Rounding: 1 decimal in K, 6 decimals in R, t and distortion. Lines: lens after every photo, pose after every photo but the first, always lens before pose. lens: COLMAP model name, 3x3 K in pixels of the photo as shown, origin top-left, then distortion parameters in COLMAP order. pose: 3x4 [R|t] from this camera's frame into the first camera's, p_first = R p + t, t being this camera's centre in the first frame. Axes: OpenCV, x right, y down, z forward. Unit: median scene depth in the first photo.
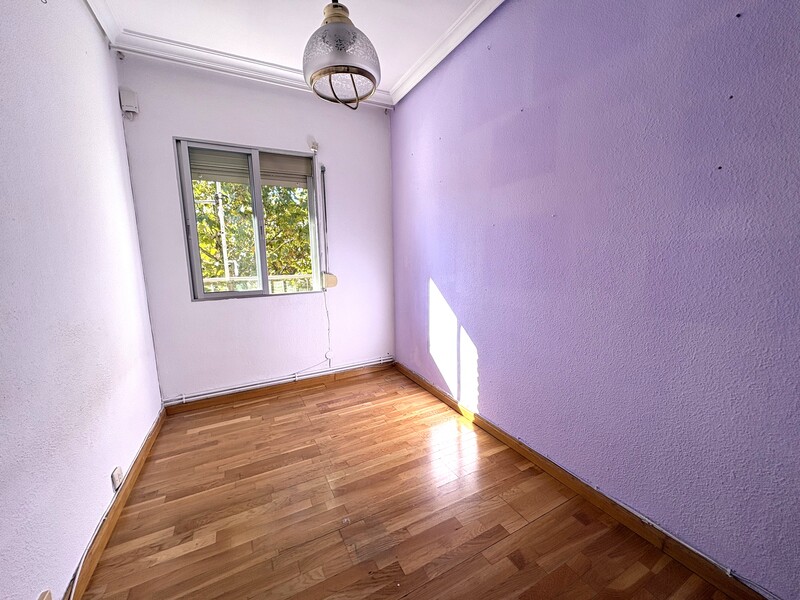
lens RADIAL K [[318.3, 0, 400.7], [0, 318.3, 300.0], [0, 0, 1]] dist [0.000632, 0.000049]
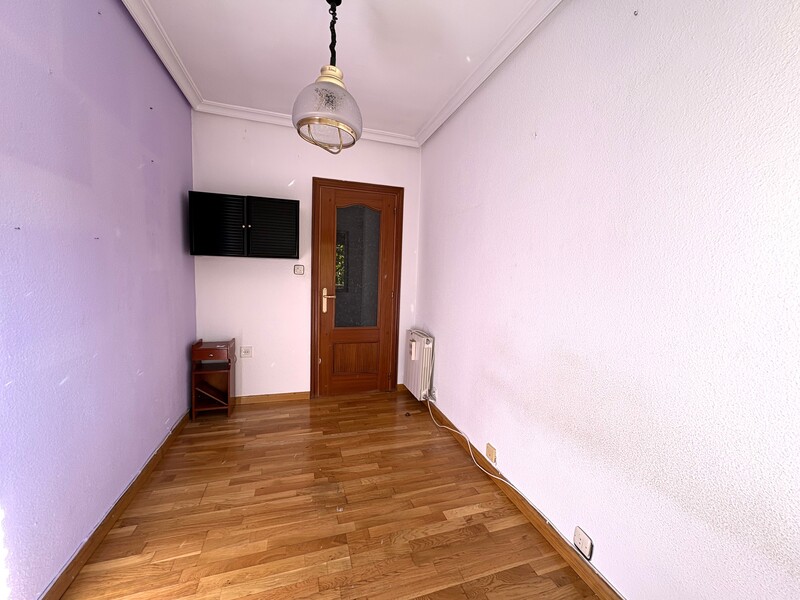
lens RADIAL K [[318.3, 0, 400.7], [0, 318.3, 300.0], [0, 0, 1]] dist [0.000632, 0.000049]
pose [[-0.985692, -0.030216, 0.165824, -0.568144], [0.006790, 0.975885, 0.218182, -0.313826], [-0.168418, 0.216186, -0.961717, 1.945914]]
